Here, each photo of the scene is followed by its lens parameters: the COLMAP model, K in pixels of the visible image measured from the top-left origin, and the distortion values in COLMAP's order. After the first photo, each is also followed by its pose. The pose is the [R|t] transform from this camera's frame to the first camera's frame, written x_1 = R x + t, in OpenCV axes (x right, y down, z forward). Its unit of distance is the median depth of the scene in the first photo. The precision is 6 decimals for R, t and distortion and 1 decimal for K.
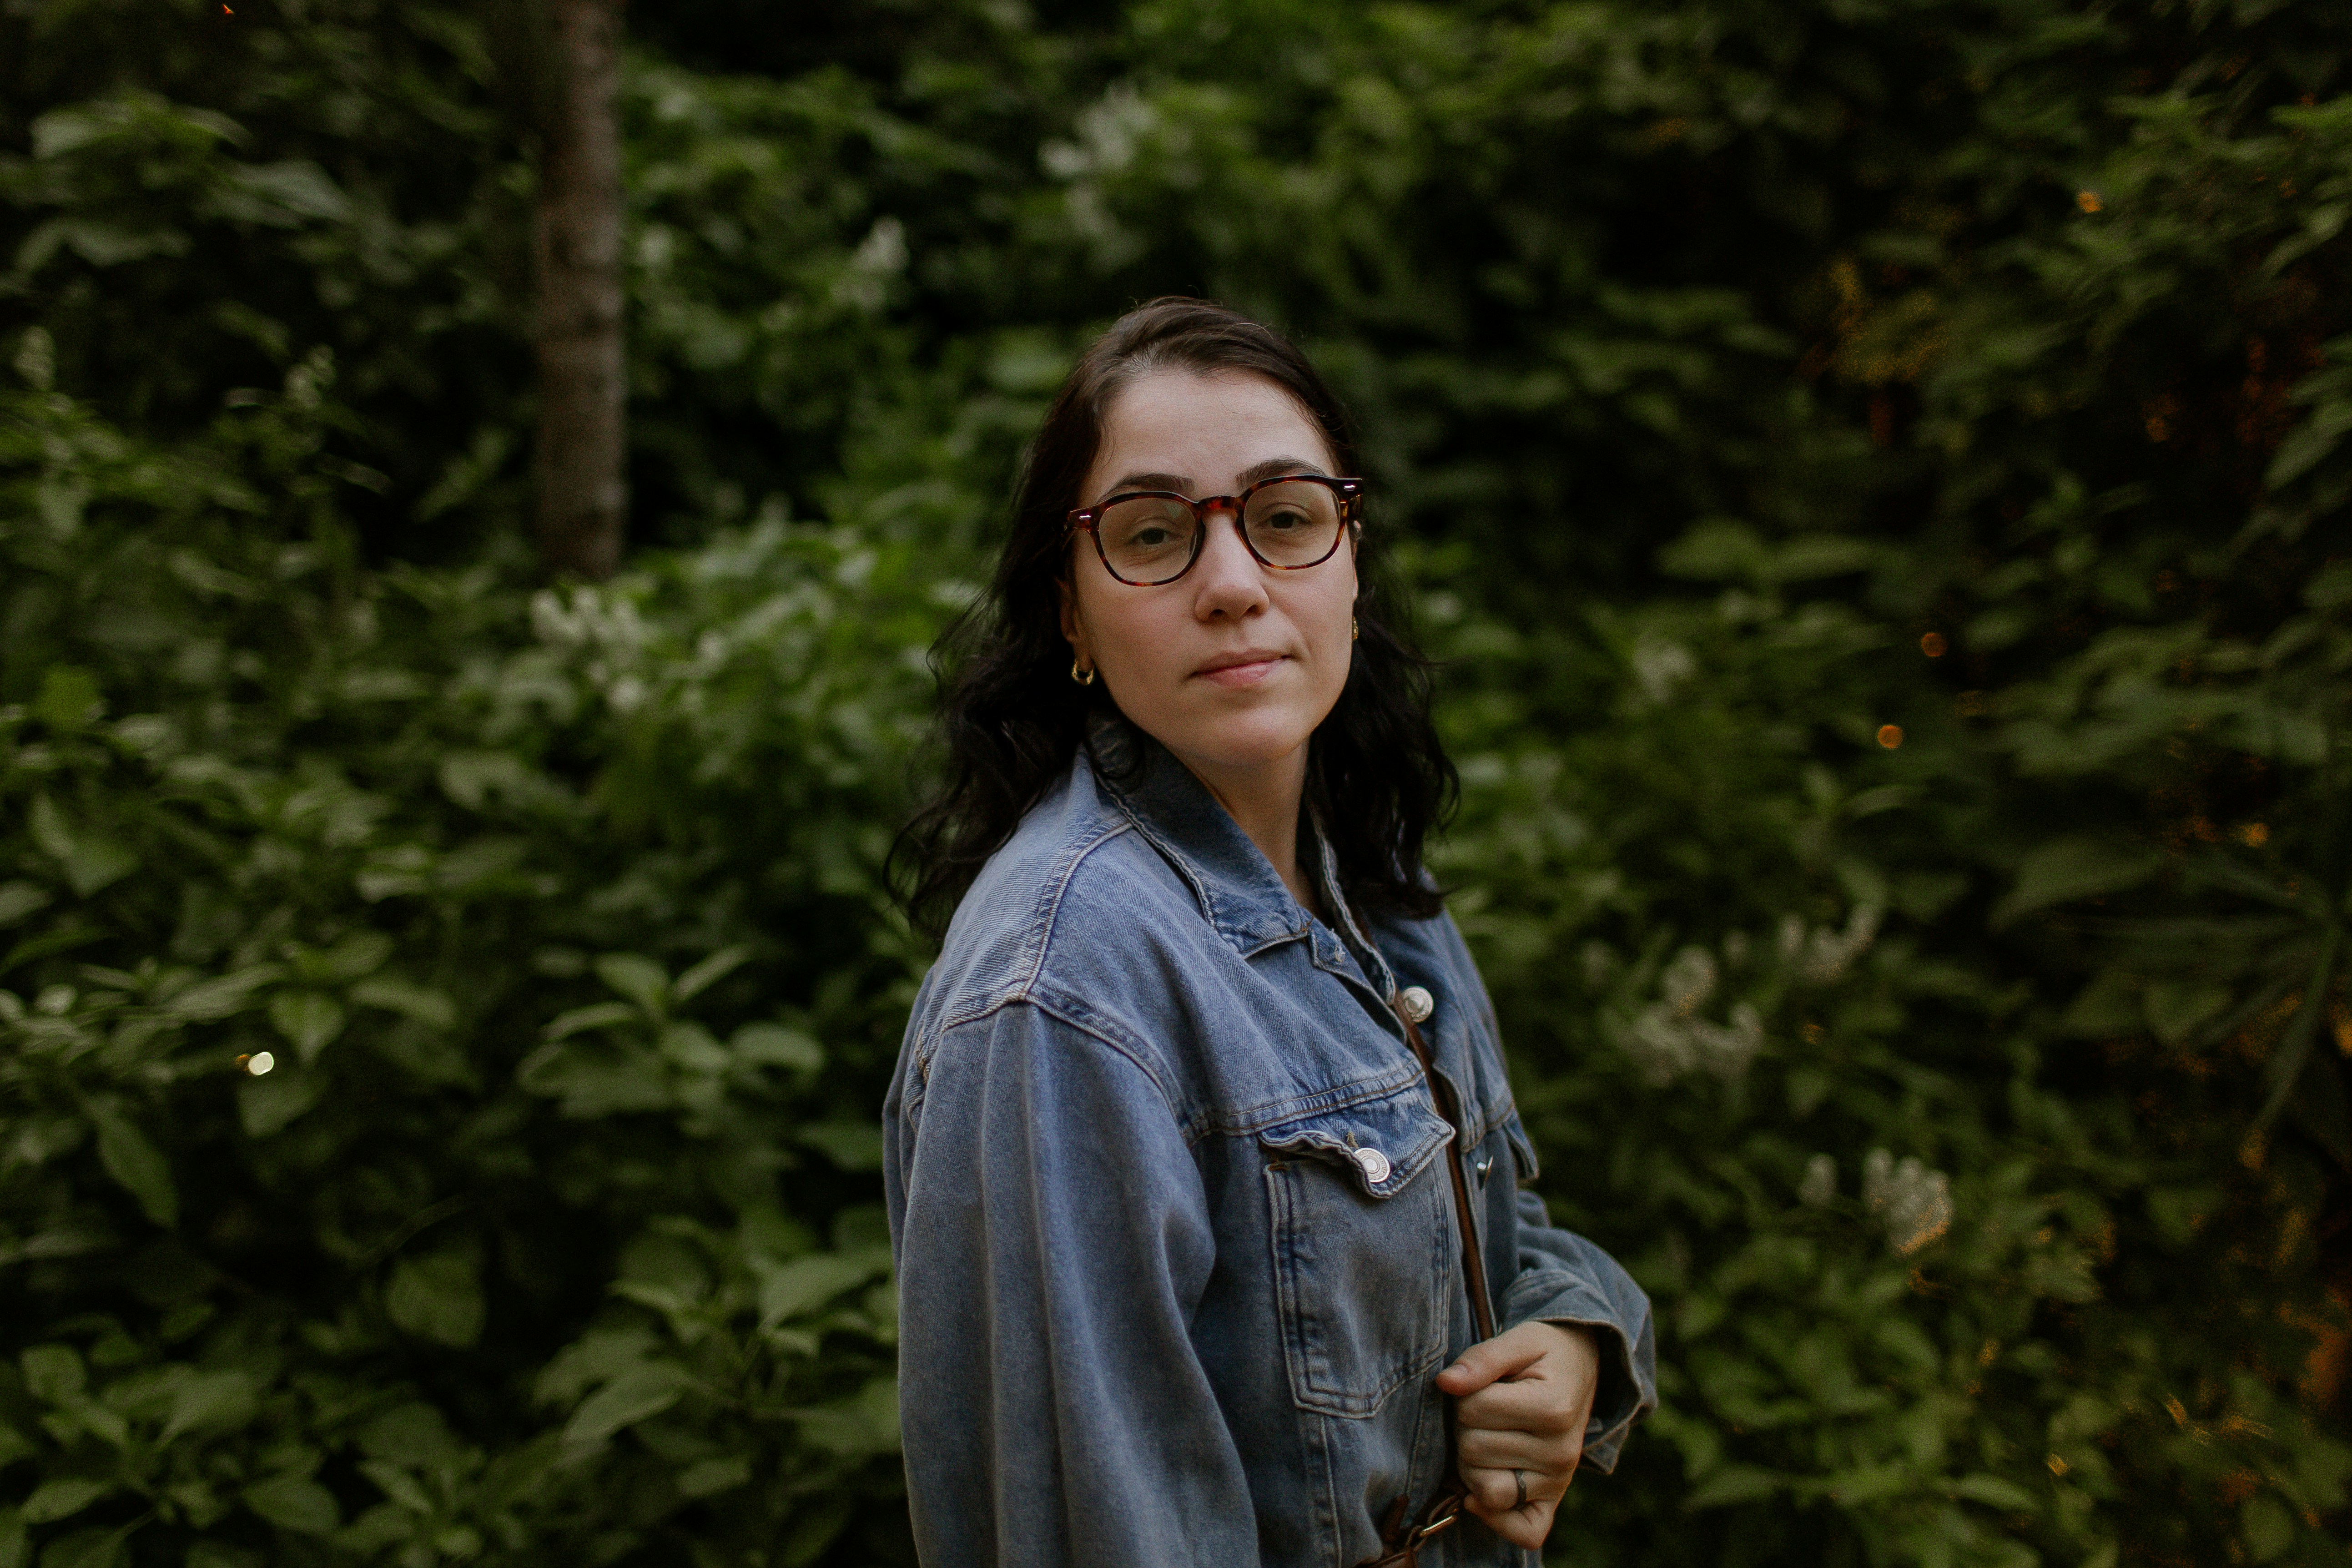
lens RADIAL K [[2359.9, 0, 1167.2], [0, 2359.9, 811.0], [0, 0, 1]] dist [0.004084, -0.008991]
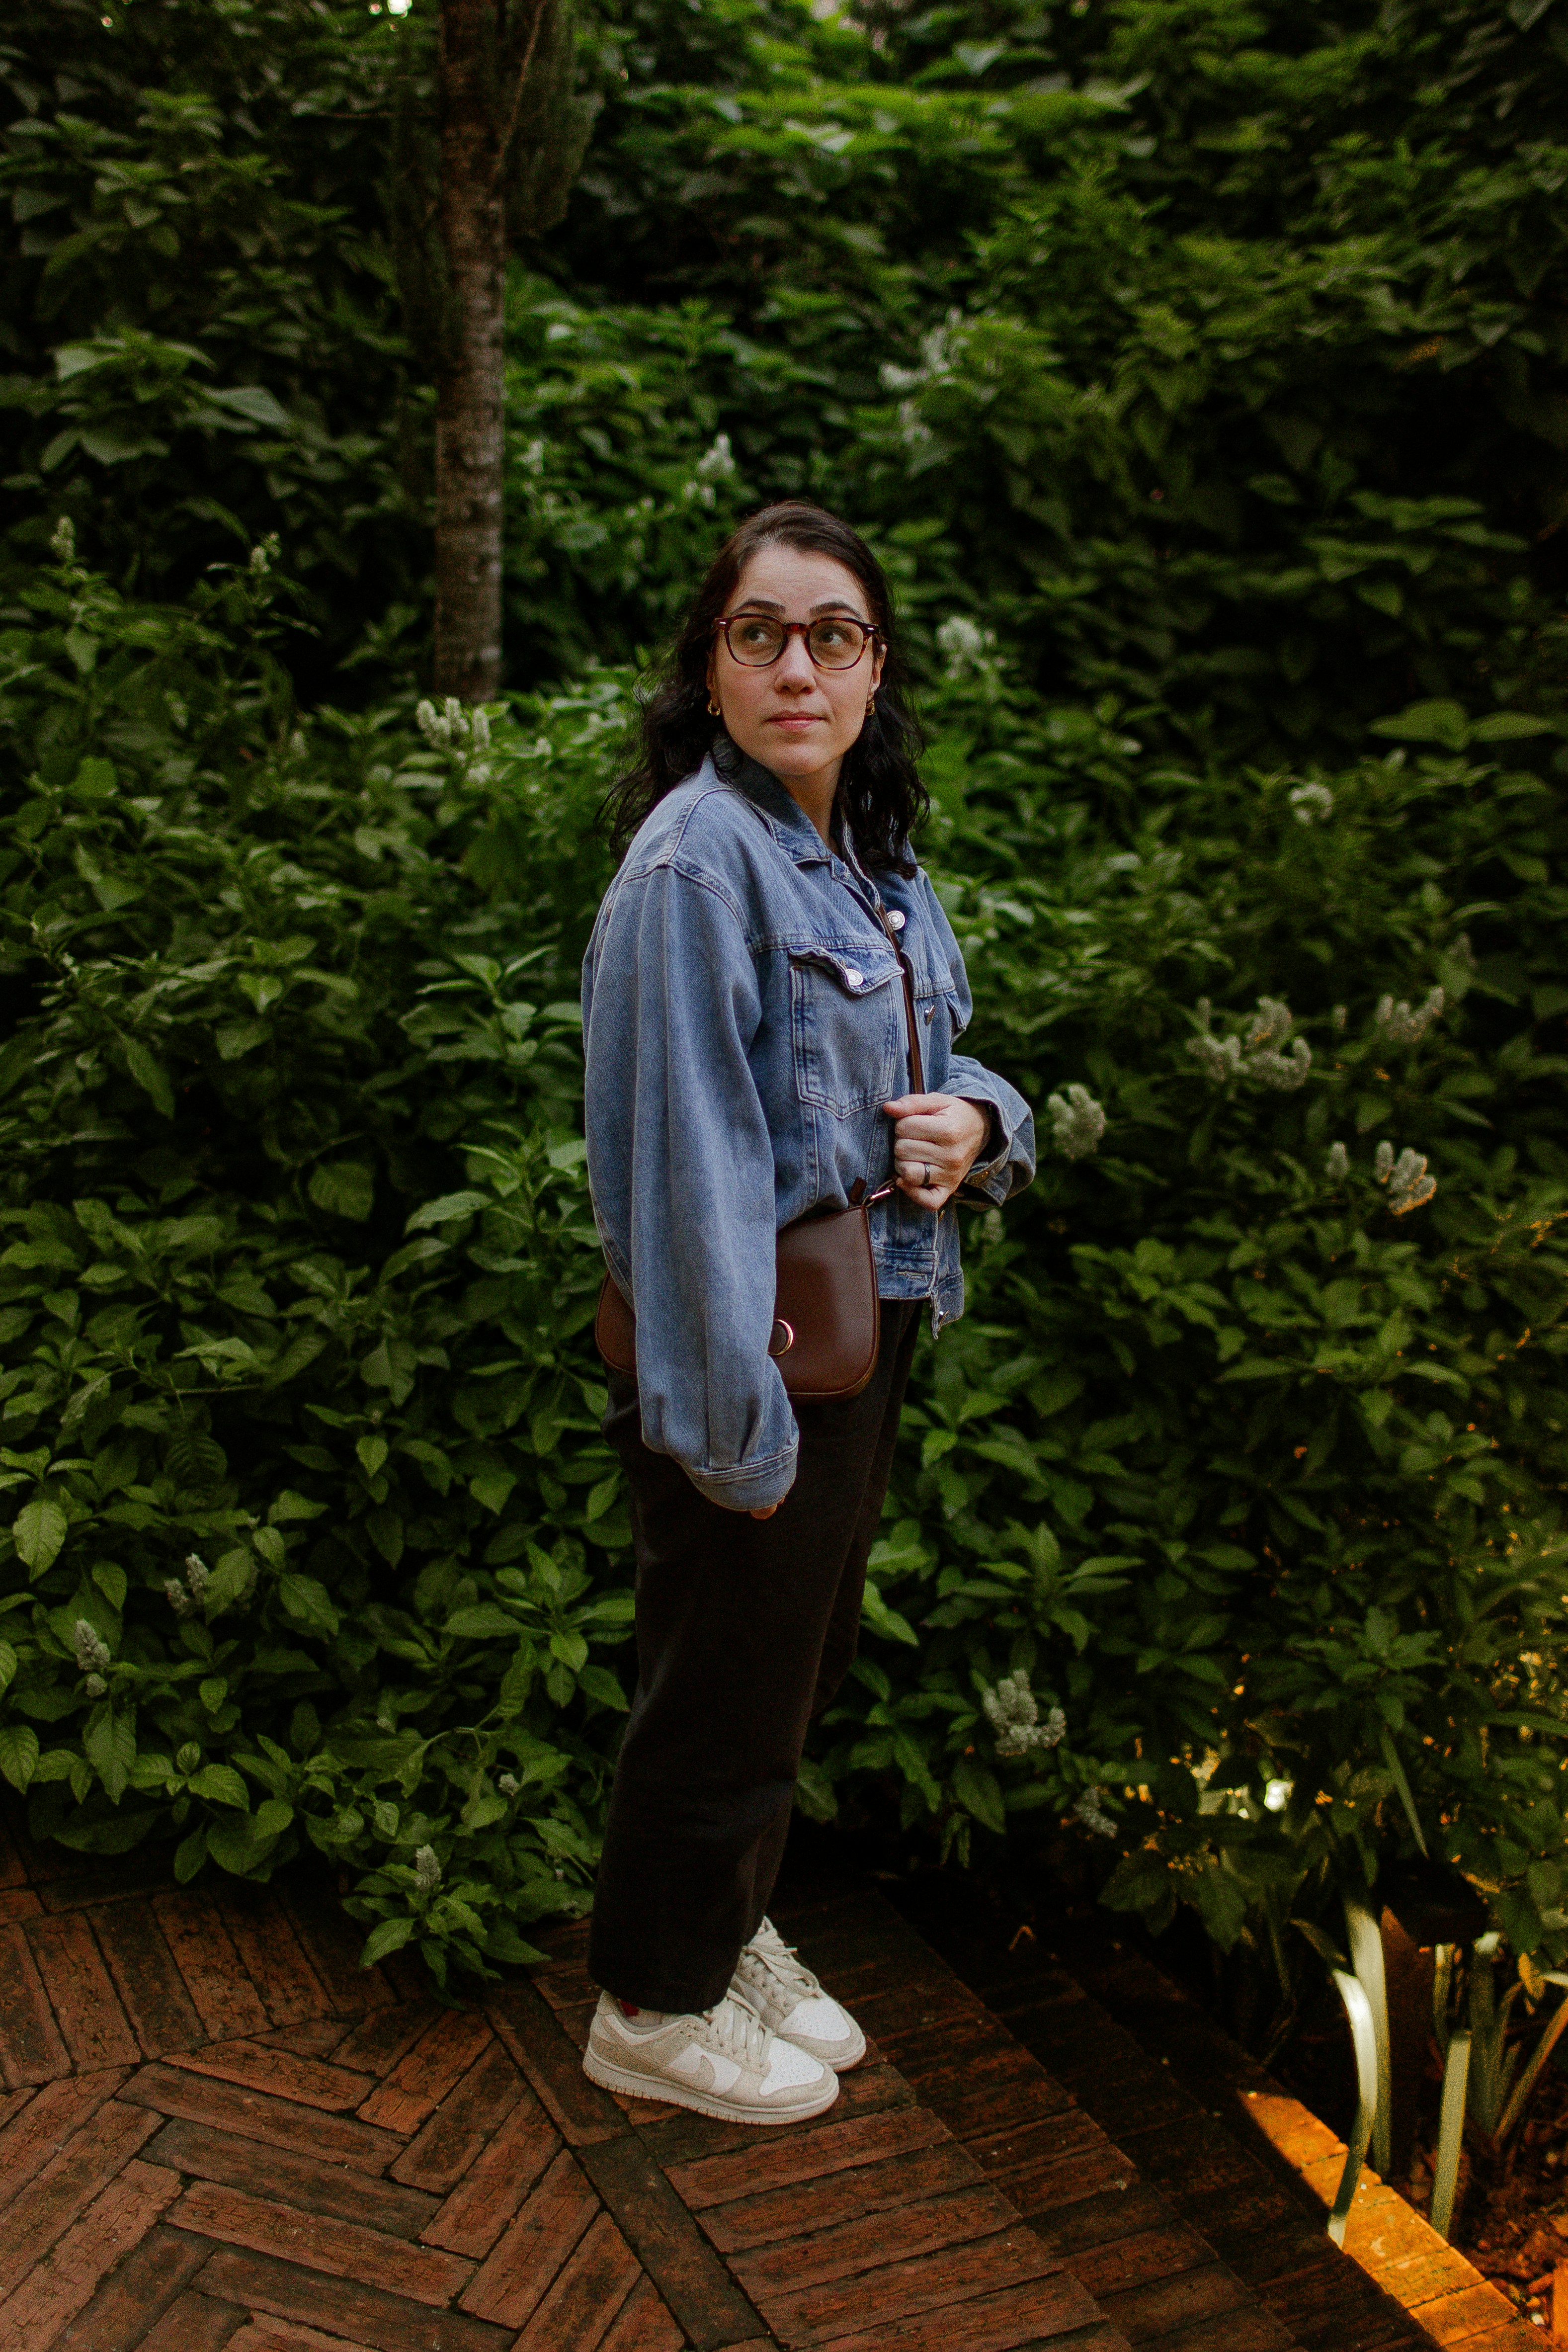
lens RADIAL K [[2359.7, 0, 867.1], [0, 2359.7, 1091.4], [0, 0, 1]] dist [0.004084, -0.008991]
pose [[0.995876, 0.030593, -0.085409, 0.095923], [-0.027637, 0.998985, 0.035579, 0.060204], [0.086411, -0.033072, 0.995711, -0.297539]]
